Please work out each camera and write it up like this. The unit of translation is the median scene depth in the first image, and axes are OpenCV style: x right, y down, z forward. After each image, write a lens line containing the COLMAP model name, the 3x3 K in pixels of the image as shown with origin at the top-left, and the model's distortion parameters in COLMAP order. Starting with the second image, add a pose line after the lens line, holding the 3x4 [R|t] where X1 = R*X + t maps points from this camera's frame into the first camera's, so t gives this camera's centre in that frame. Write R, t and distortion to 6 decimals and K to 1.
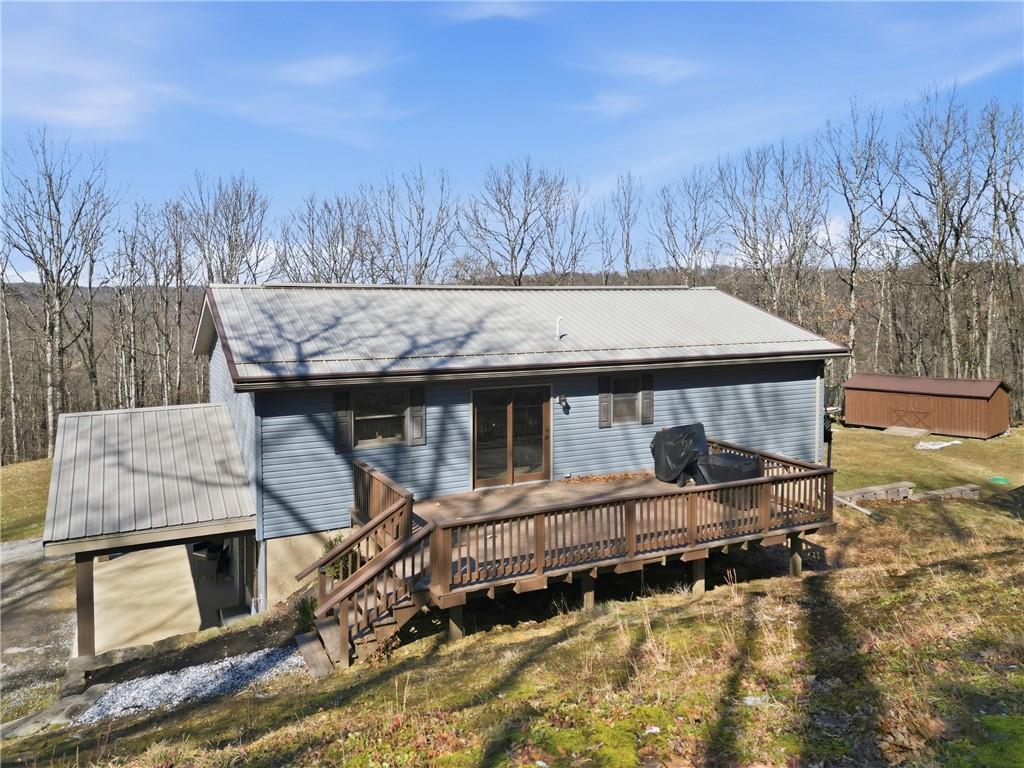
lens RADIAL K [[726.9, 0, 512.0], [0, 726.9, 384.0], [0, 0, 1]] dist [0.058719, -0.058946]
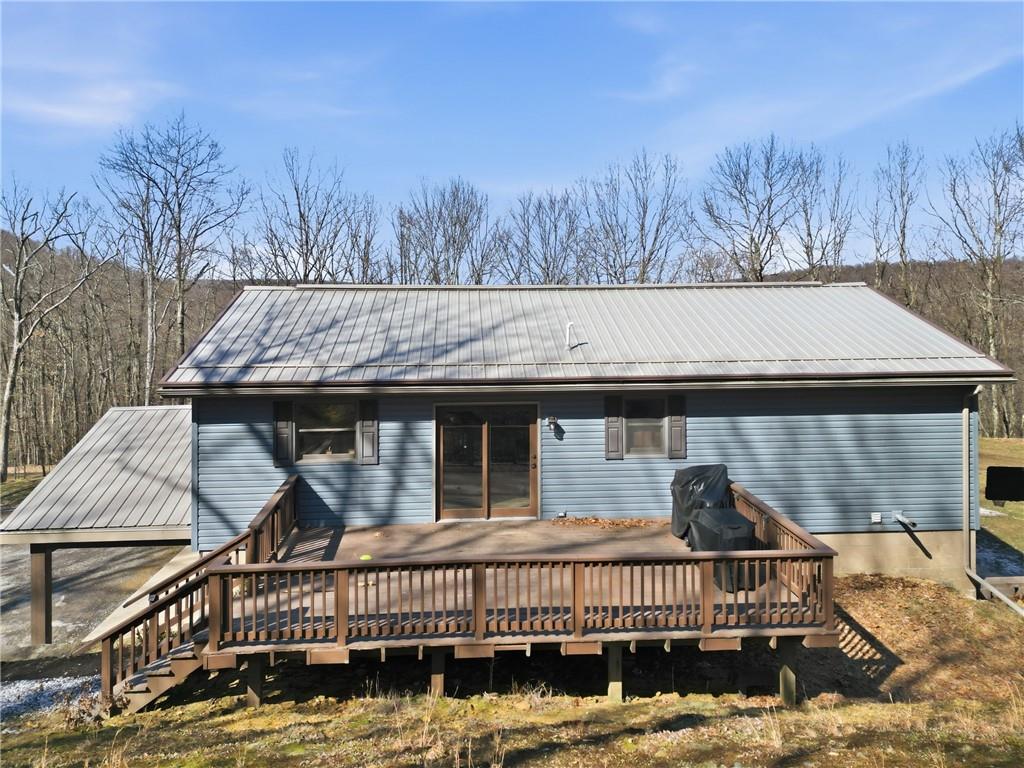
lens RADIAL K [[746.7, 0, 512.5], [0, 746.7, 346.7], [0, 0, 1]] dist [0.057923, -0.059700]
pose [[0.927506, 0.021686, -0.373178, 0.370668], [-0.040609, 0.998253, -0.042920, -0.027748], [0.371595, 0.054963, 0.926766, 0.202843]]
